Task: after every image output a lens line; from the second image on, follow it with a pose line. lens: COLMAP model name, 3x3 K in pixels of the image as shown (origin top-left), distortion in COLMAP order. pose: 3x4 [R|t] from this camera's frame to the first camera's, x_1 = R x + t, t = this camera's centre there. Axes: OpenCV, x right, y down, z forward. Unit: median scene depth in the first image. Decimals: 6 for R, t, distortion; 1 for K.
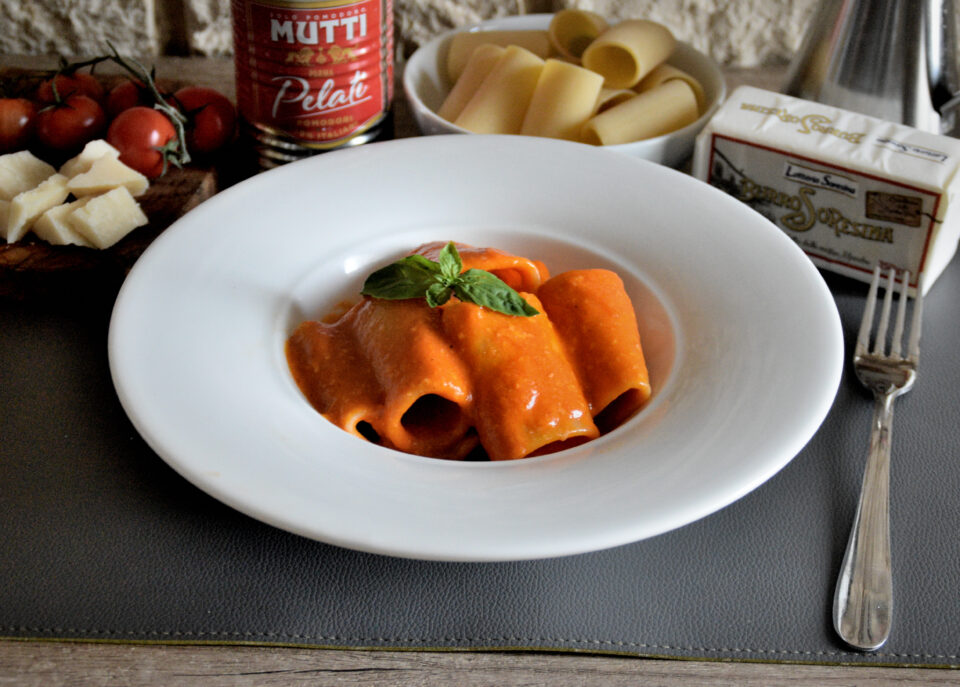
lens RADIAL K [[1400.9, 0, 470.5], [0, 1400.9, 306.9], [0, 0, 1]] dist [-0.016218, 0.000000]
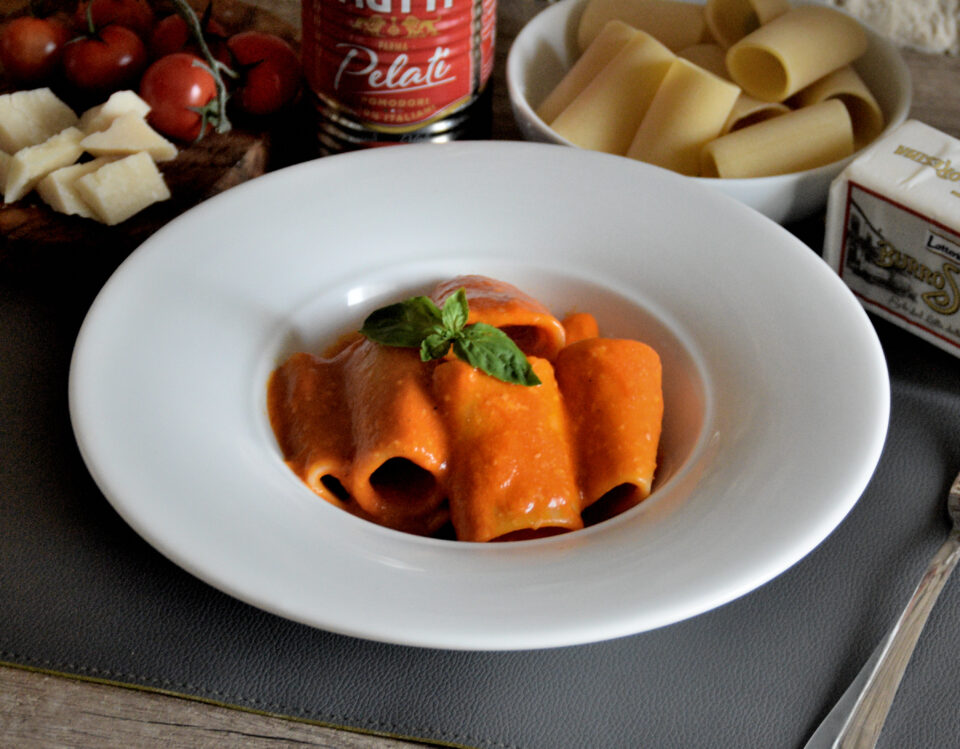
lens RADIAL K [[2158.8, 0, 479.7], [0, 2158.8, 373.2], [0, 0, 1]] dist [0.100277, 0.000000]
pose [[0.980922, 0.140522, -0.134335, 0.151646], [-0.133496, 0.989231, 0.060000, -0.062119], [0.141320, -0.040922, 0.989118, -0.286563]]
